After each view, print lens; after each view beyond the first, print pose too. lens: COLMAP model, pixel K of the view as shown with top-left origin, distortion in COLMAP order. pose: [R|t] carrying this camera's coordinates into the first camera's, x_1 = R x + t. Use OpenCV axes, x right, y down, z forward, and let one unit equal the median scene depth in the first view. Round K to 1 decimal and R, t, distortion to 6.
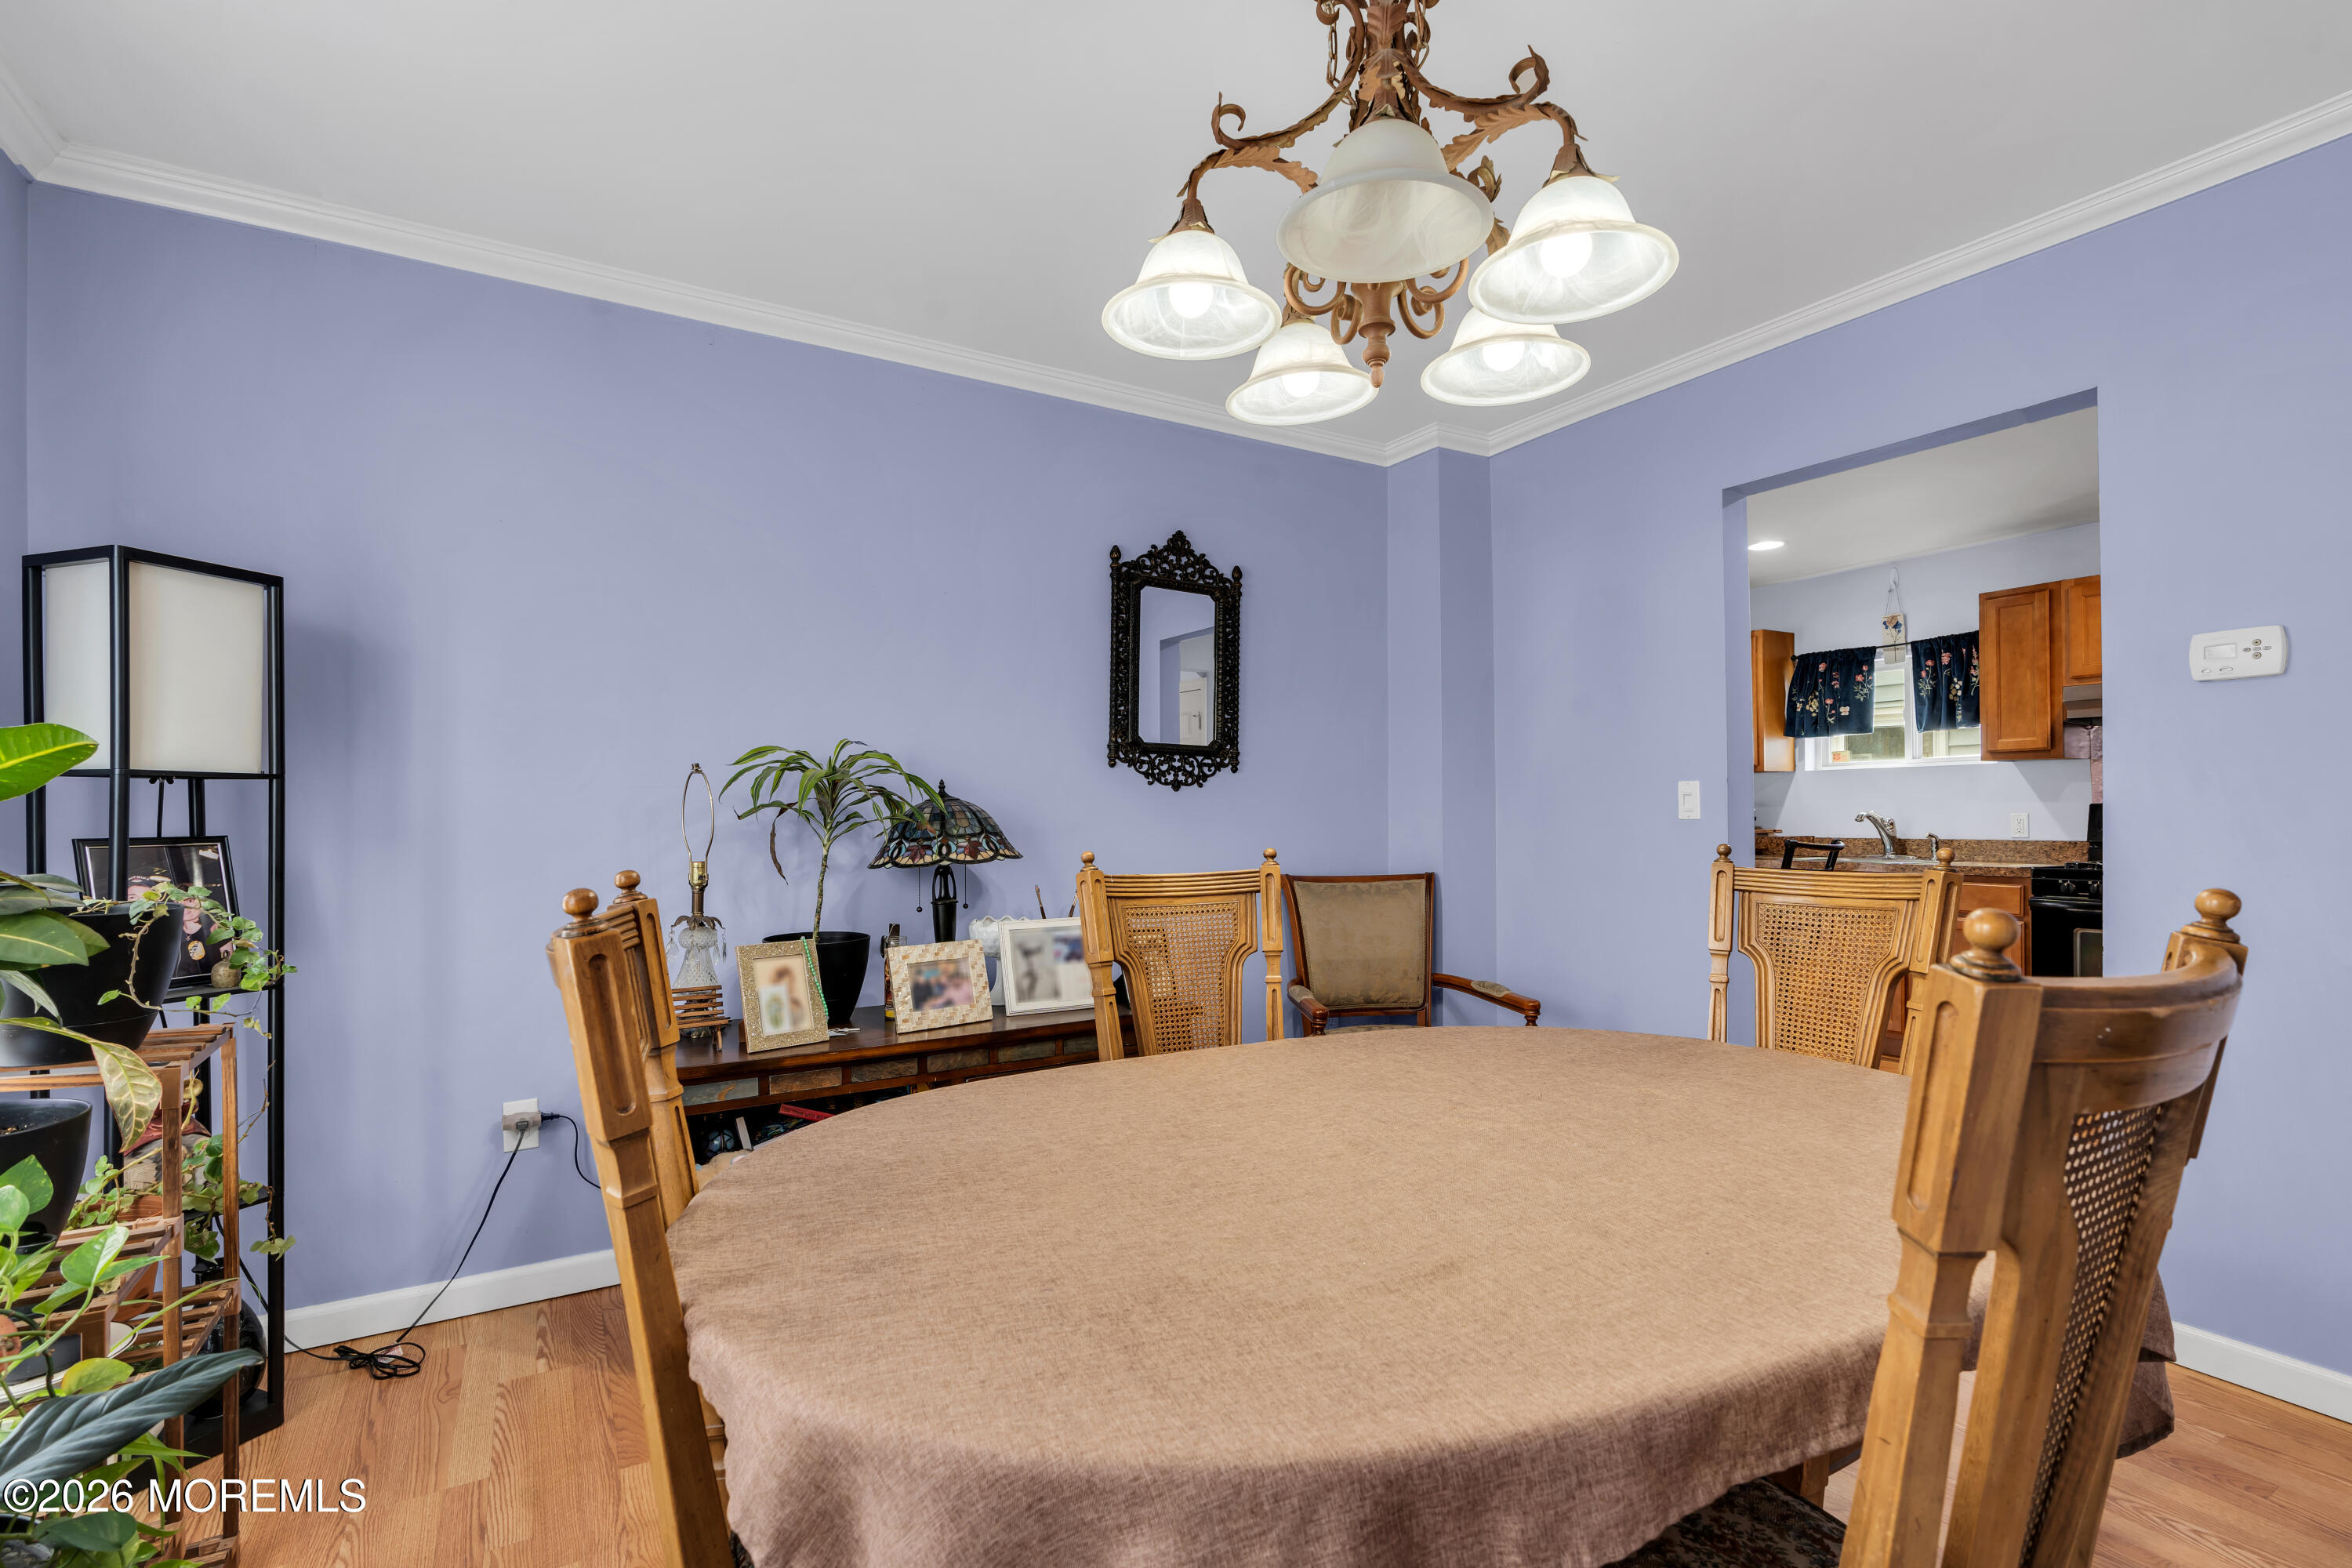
lens RADIAL K [[1052.1, 0, 1170.9], [0, 1052.1, 806.7], [0, 0, 1]] dist [-0.009878, 0.002321]
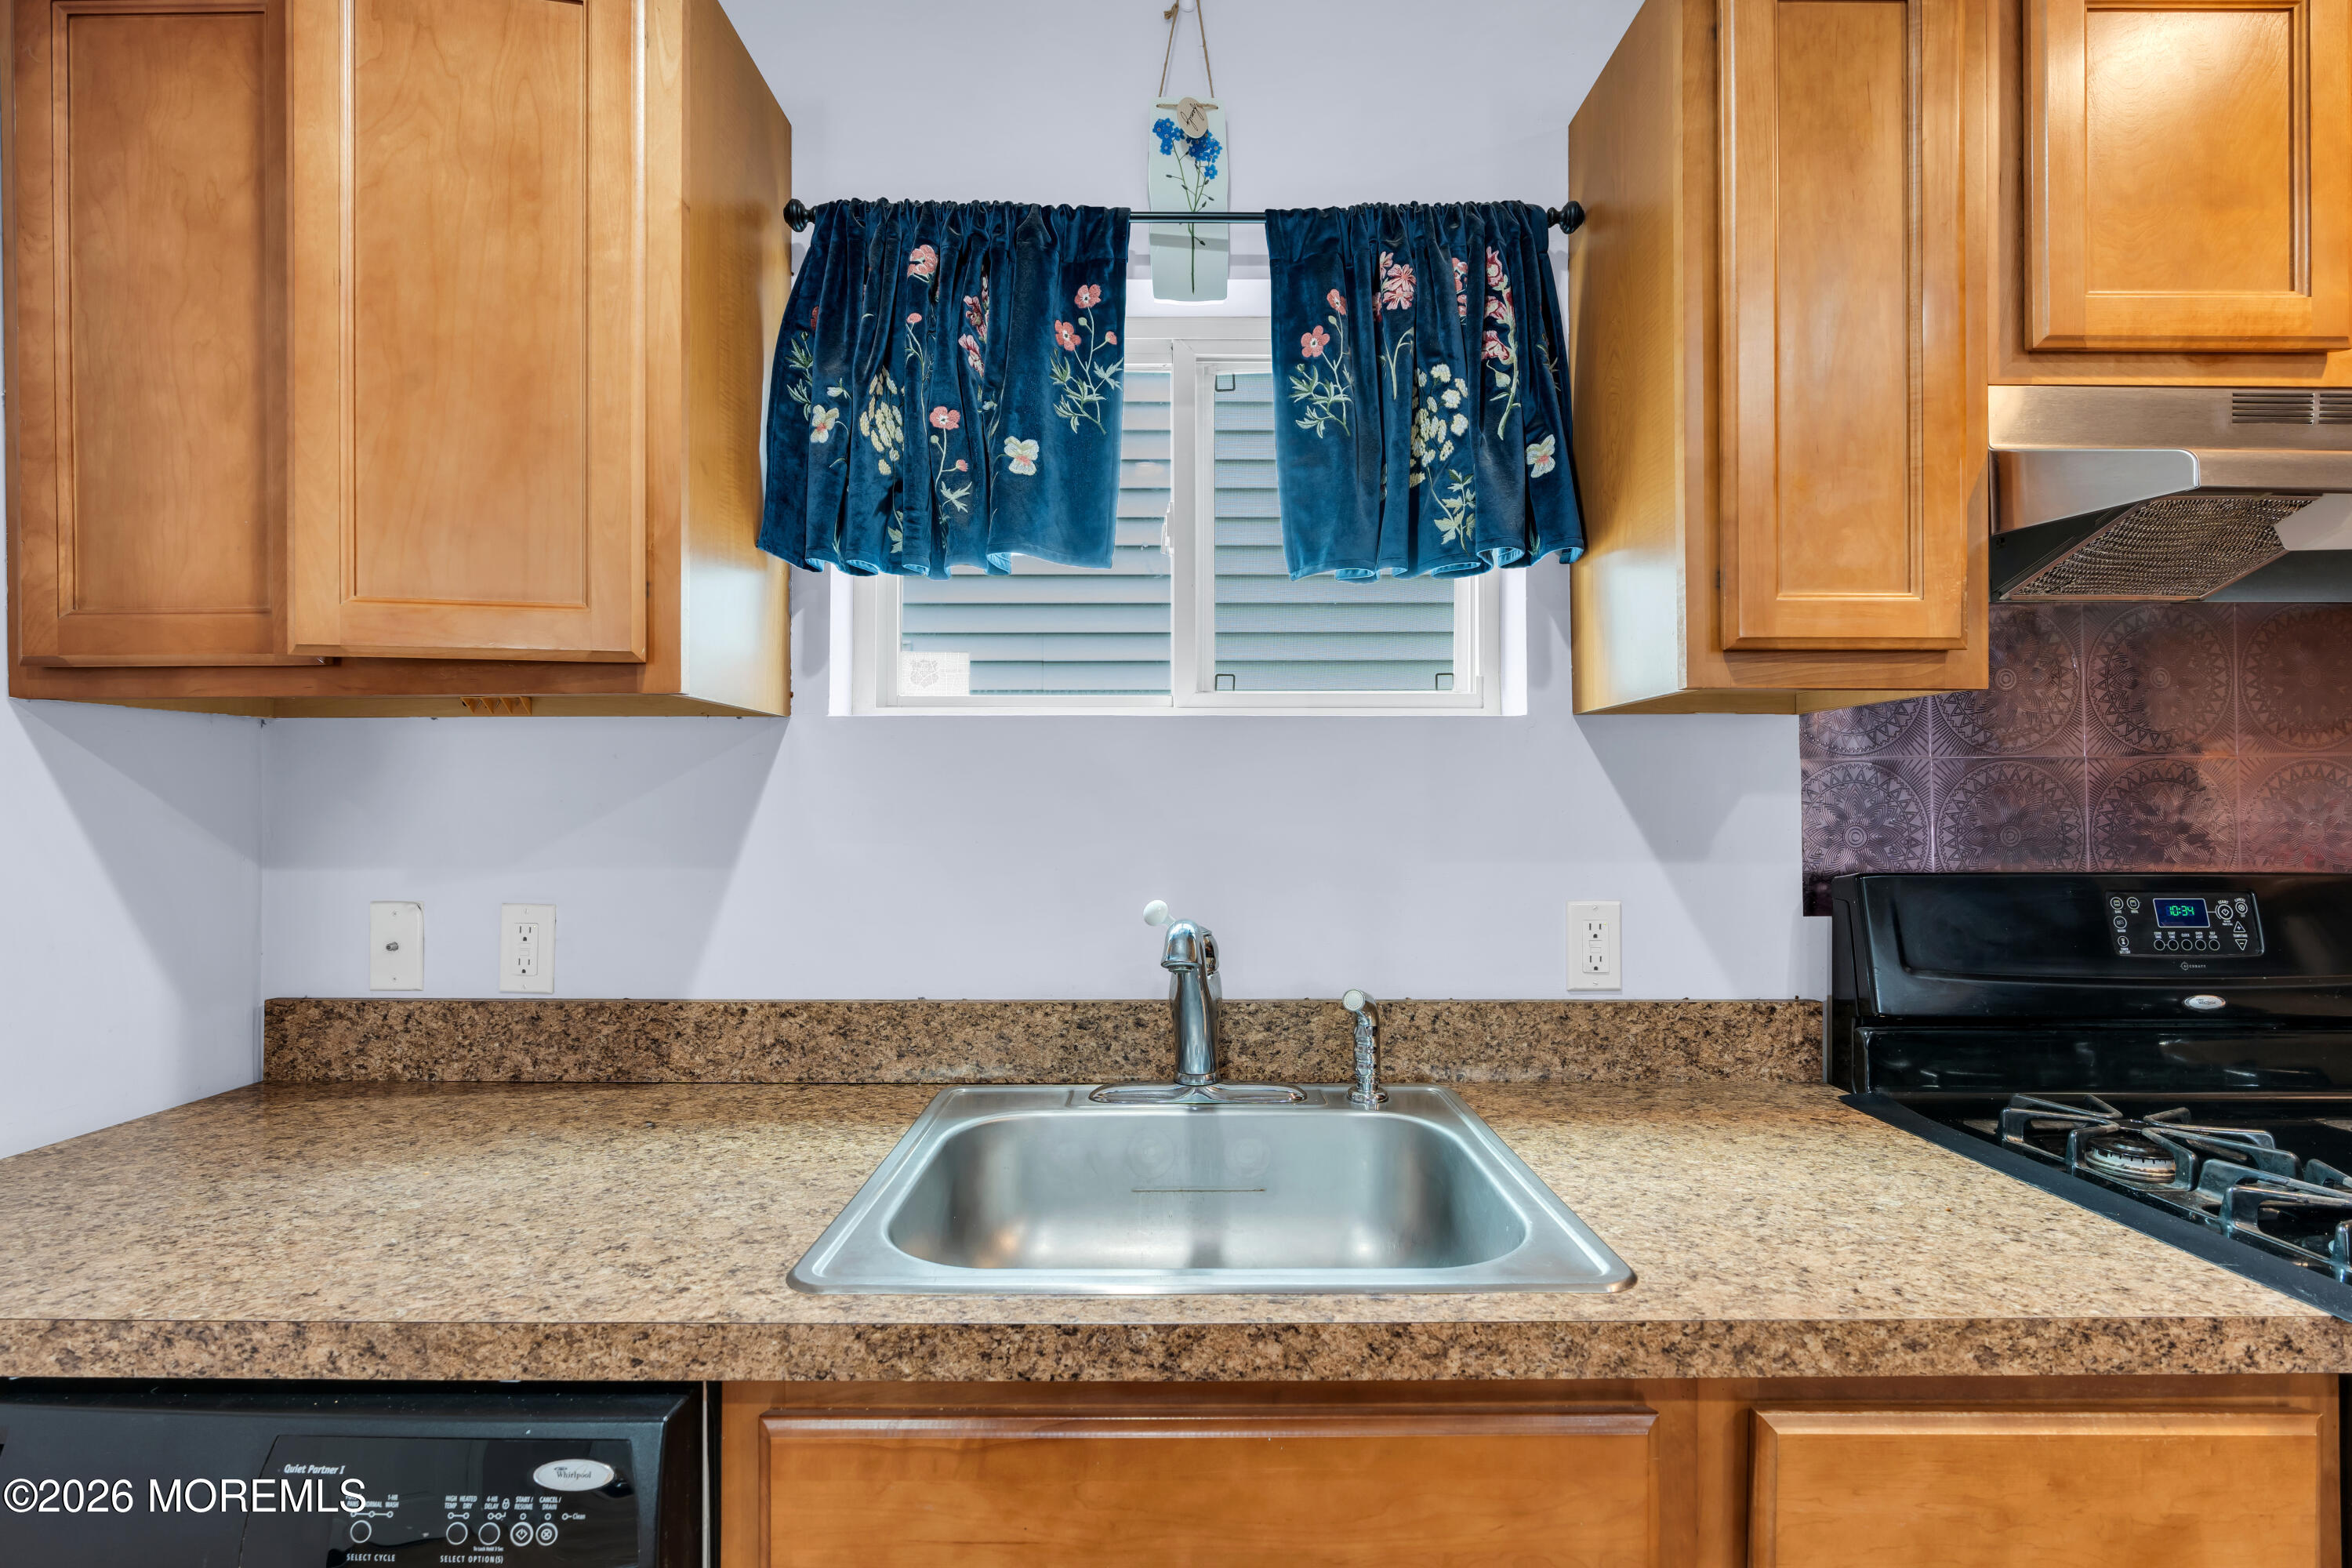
lens RADIAL K [[1052.1, 0, 1168.8], [0, 1052.1, 799.6], [0, 0, 1]] dist [-0.009878, 0.002321]
pose [[0.499910, 0.004787, 0.866064, 0.464202], [-0.008037, 0.999967, -0.000889, -0.017243], [-0.866040, -0.006516, 0.499932, 0.862685]]
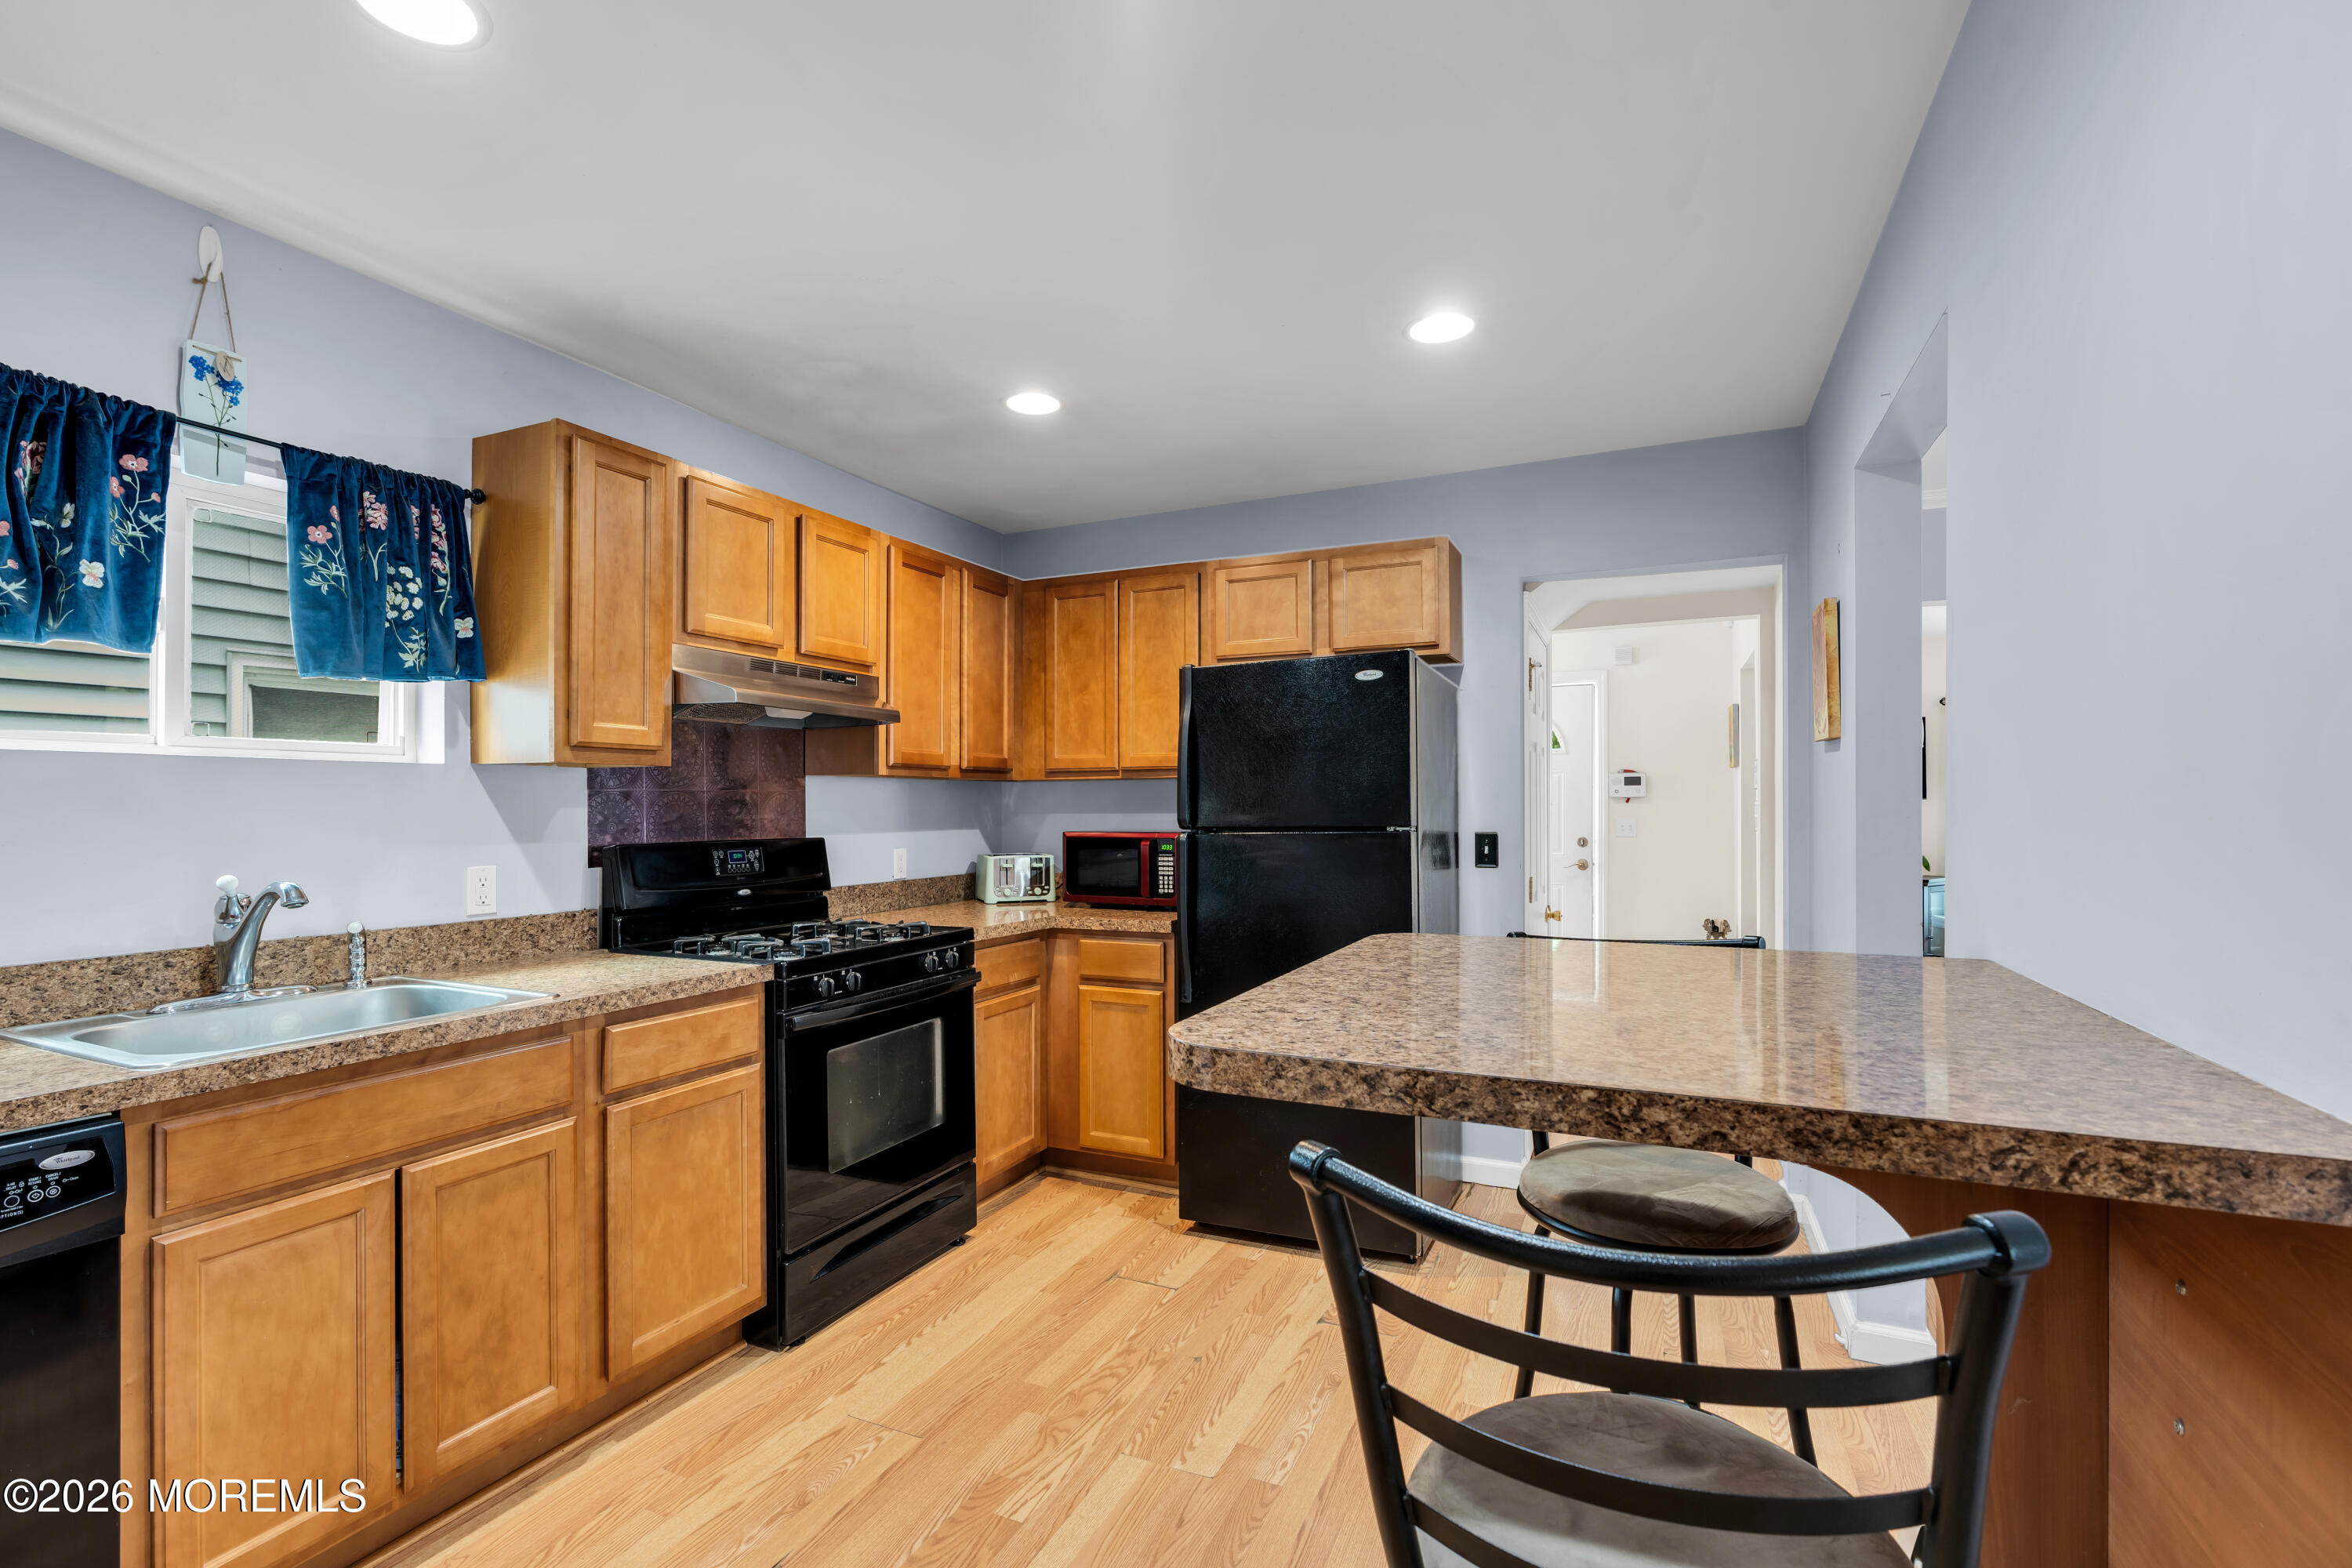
lens RADIAL K [[1052.1, 0, 1170.0], [0, 1052.1, 798.1], [0, 0, 1]] dist [-0.009878, 0.002321]
pose [[-0.569169, 0.005112, 0.822204, 0.186013], [-0.007822, 0.999902, -0.011631, -0.020800], [-0.822183, -0.013051, -0.569073, 0.913219]]
